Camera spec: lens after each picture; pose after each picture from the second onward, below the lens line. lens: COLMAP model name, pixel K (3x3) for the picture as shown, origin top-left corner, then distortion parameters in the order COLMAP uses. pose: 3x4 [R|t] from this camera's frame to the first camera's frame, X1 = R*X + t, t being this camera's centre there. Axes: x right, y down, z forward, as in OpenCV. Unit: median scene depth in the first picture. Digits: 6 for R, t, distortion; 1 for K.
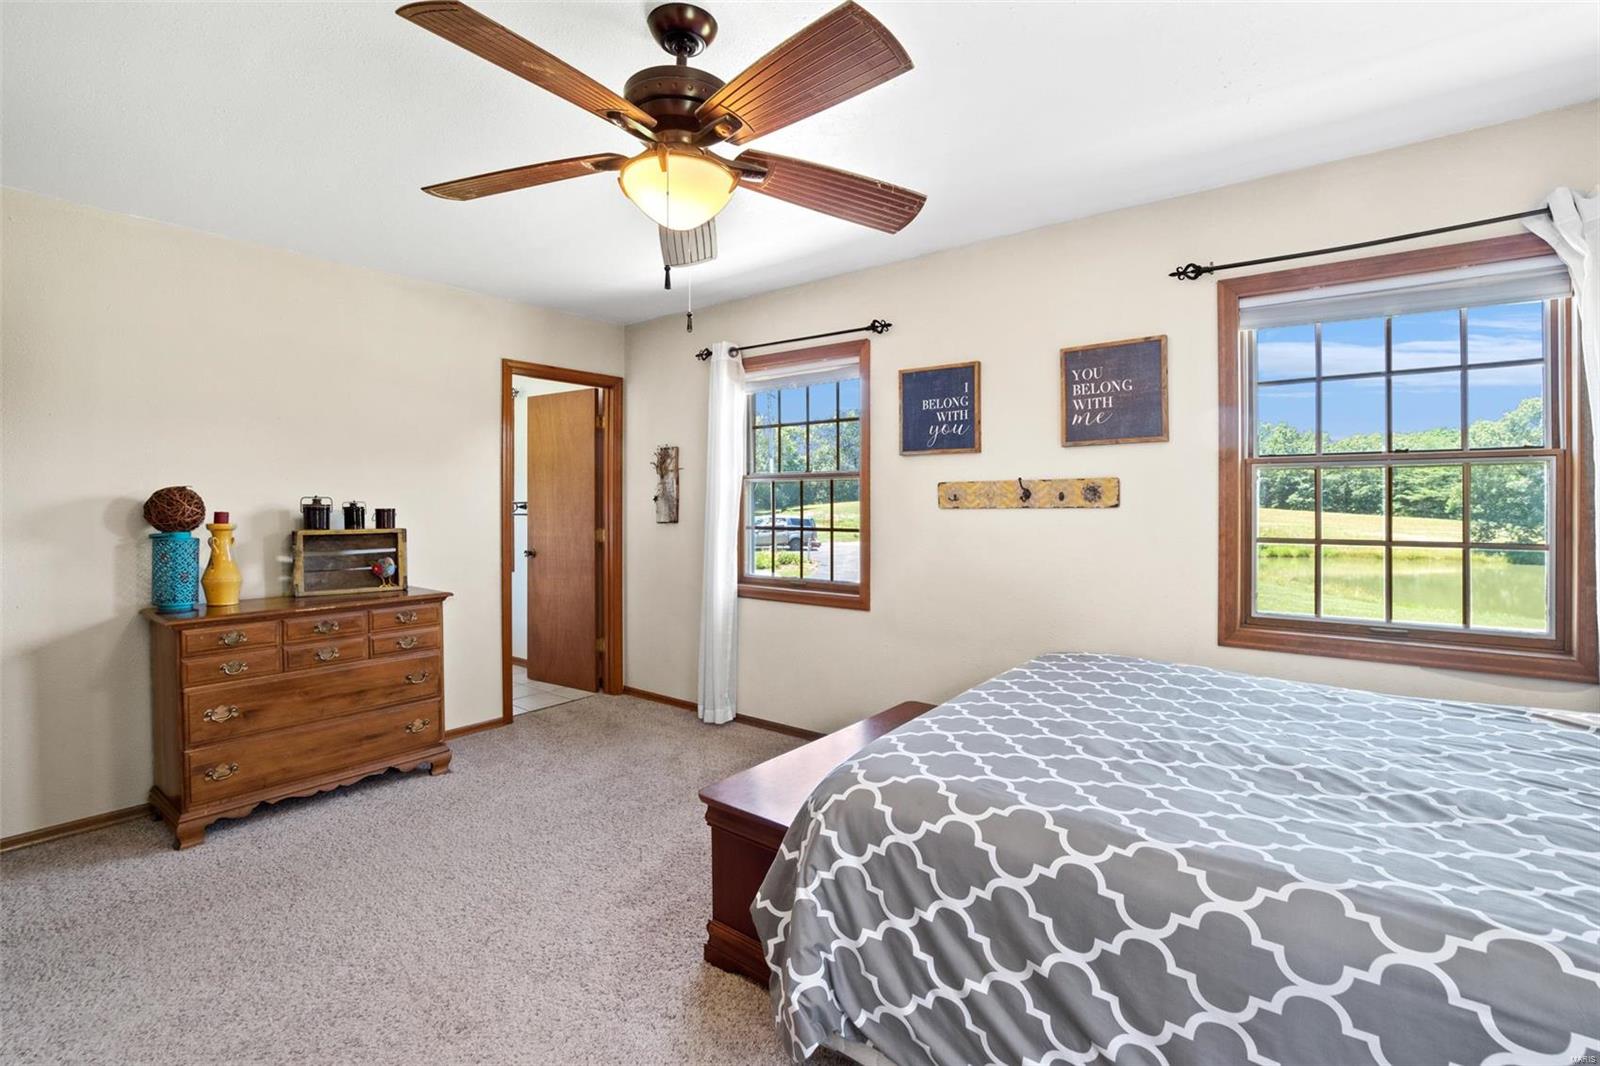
lens RADIAL K [[708.2, 0, 803.7], [0, 708.2, 539.0], [0, 0, 1]] dist [-0.026582, 0.000863]
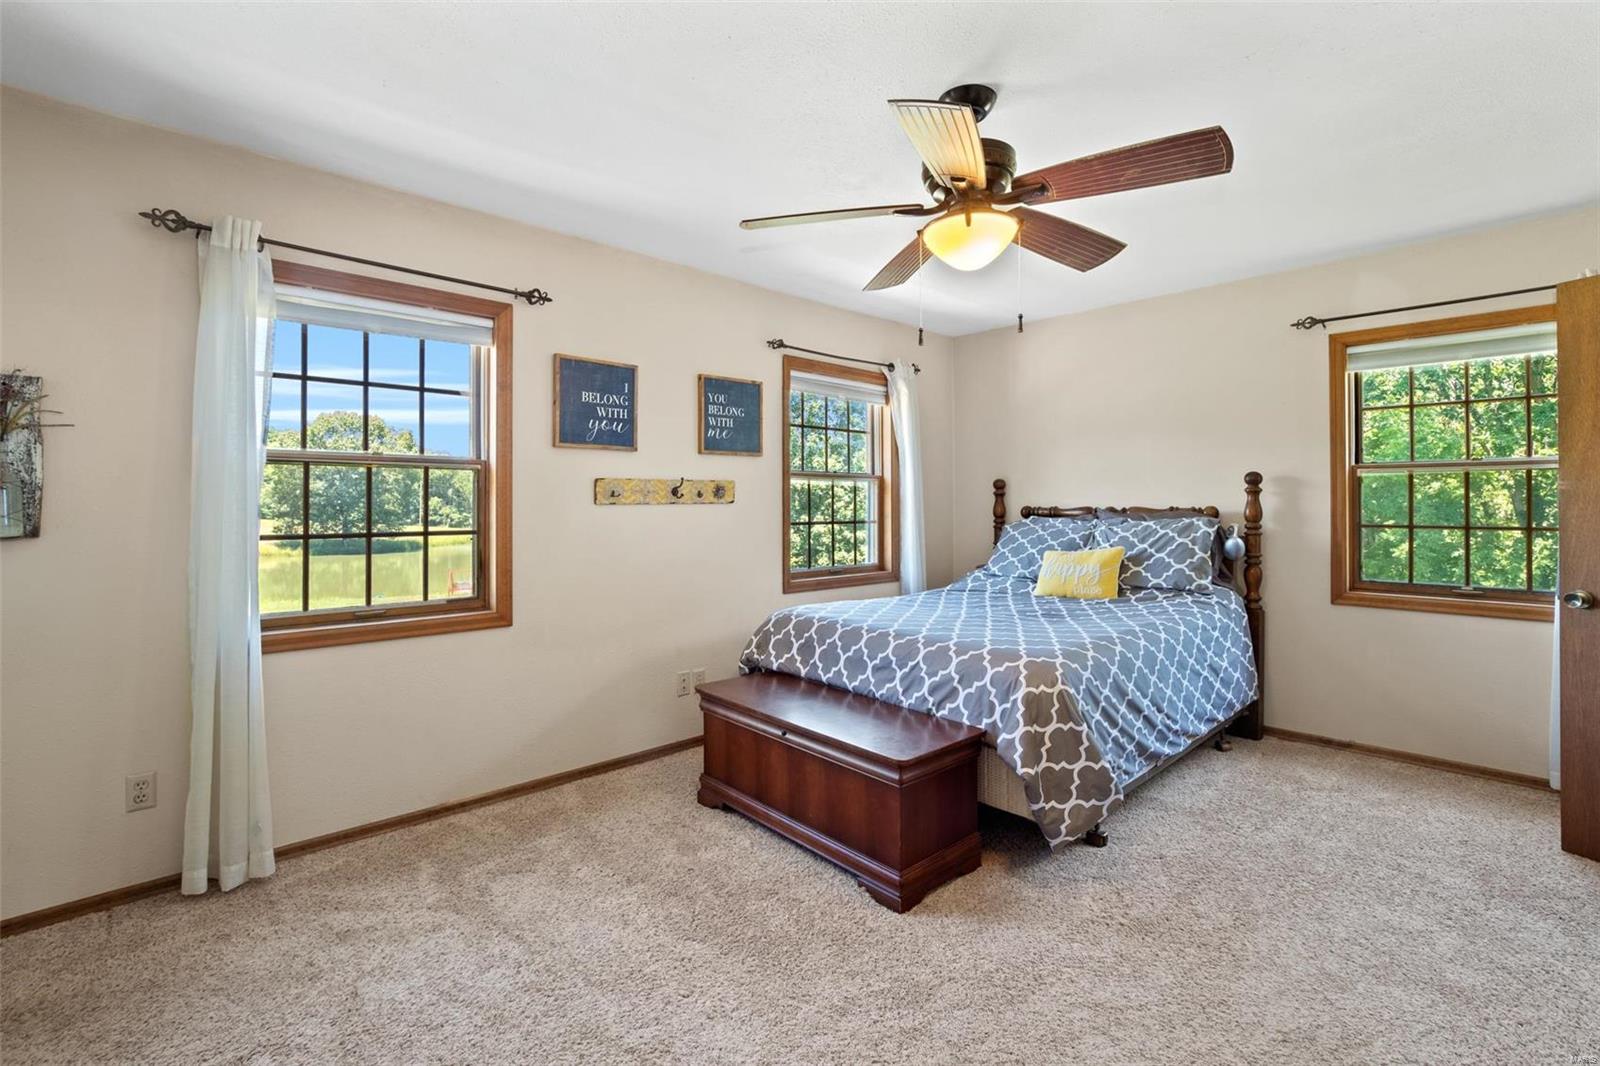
lens RADIAL K [[726.5, 0, 802.3], [0, 726.5, 526.2], [0, 0, 1]] dist [-0.030582, 0.000098]
pose [[0.168565, -0.032101, 0.985168, -0.772132], [0.043248, 0.998748, 0.025144, -0.026765], [-0.984741, 0.038369, 0.169743, 0.565130]]
